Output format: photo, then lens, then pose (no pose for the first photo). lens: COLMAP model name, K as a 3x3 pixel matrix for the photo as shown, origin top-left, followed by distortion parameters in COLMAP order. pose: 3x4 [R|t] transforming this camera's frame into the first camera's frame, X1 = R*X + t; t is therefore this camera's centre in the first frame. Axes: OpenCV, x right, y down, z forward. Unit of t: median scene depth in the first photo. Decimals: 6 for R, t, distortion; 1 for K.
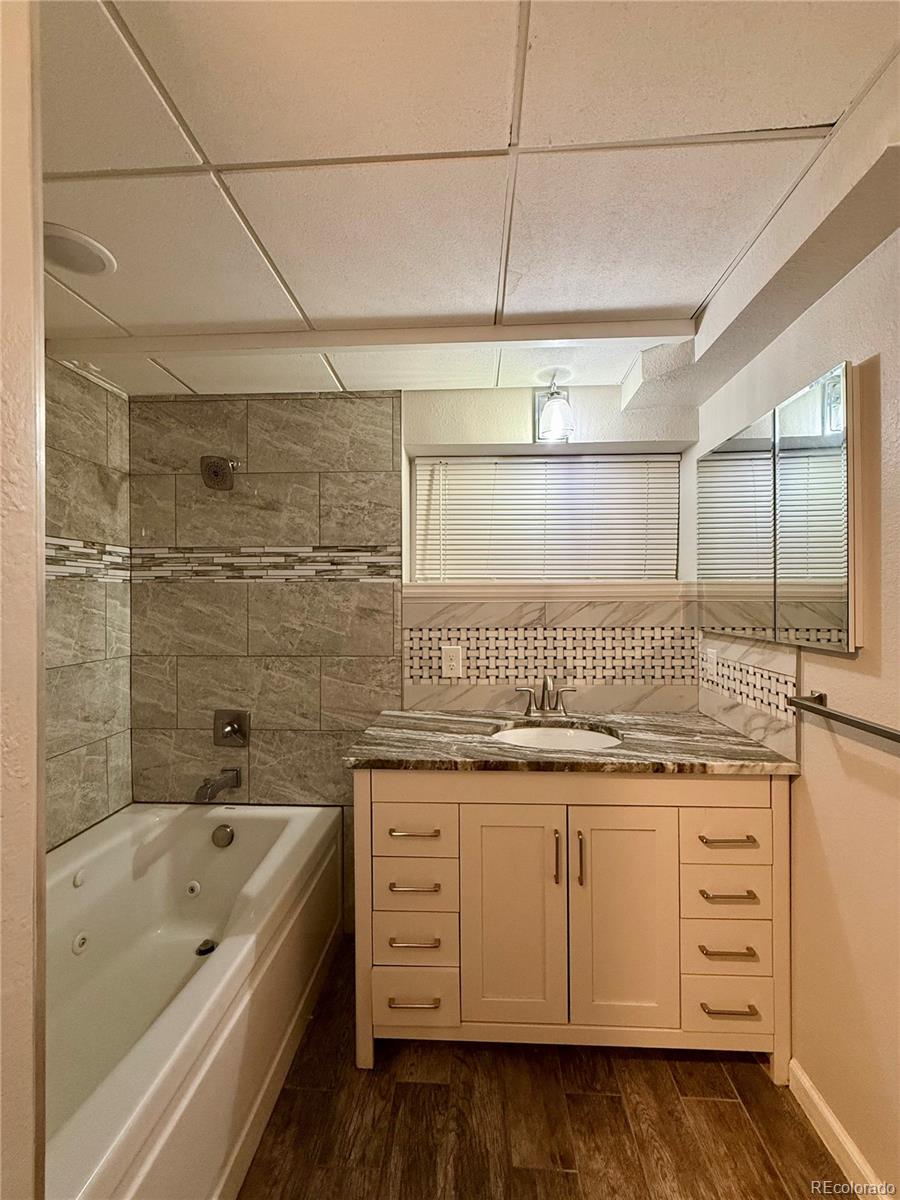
lens RADIAL K [[479.6, 0, 451.9], [0, 479.6, 596.5], [0, 0, 1]] dist [0.001579, -0.000006]
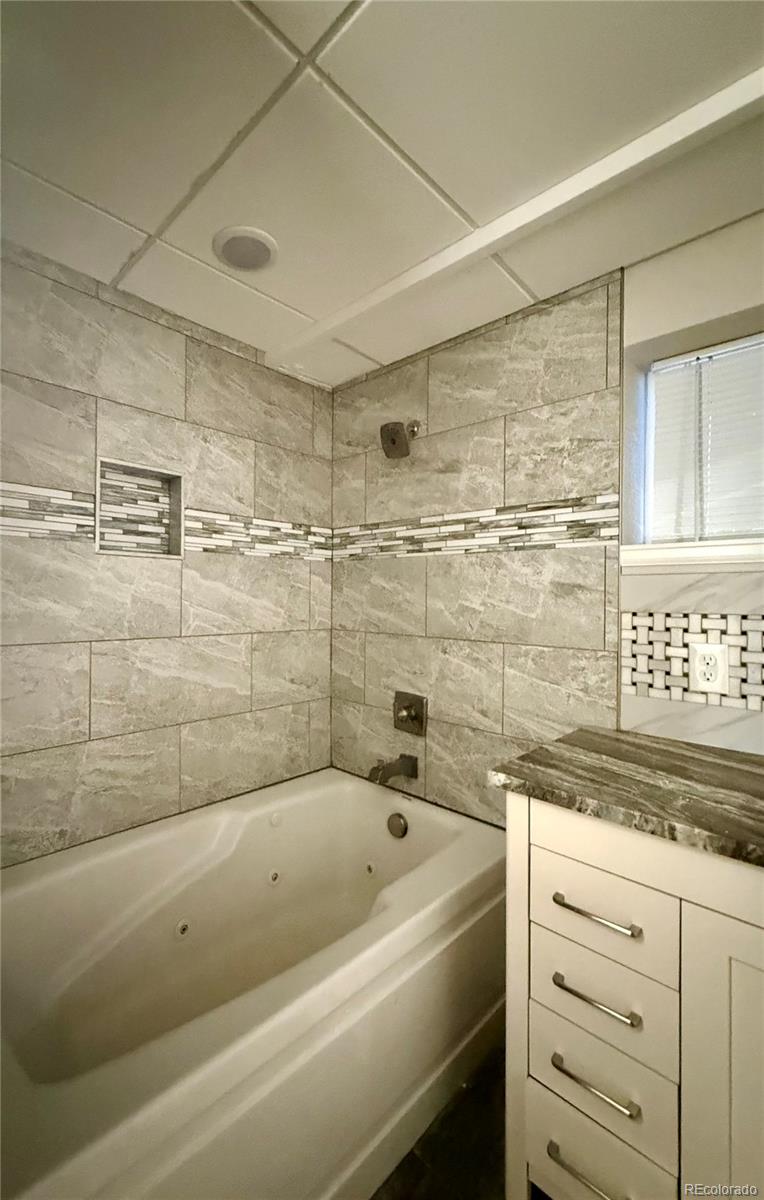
lens RADIAL K [[495.8, 0, 321.6], [0, 495.8, 595.5], [0, 0, 1]] dist [0.000678, 0.000045]
pose [[0.722423, 0.008977, -0.691393, 0.081126], [-0.010937, 0.999939, 0.001556, 0.046586], [0.691365, 0.006437, 0.722477, 0.184096]]
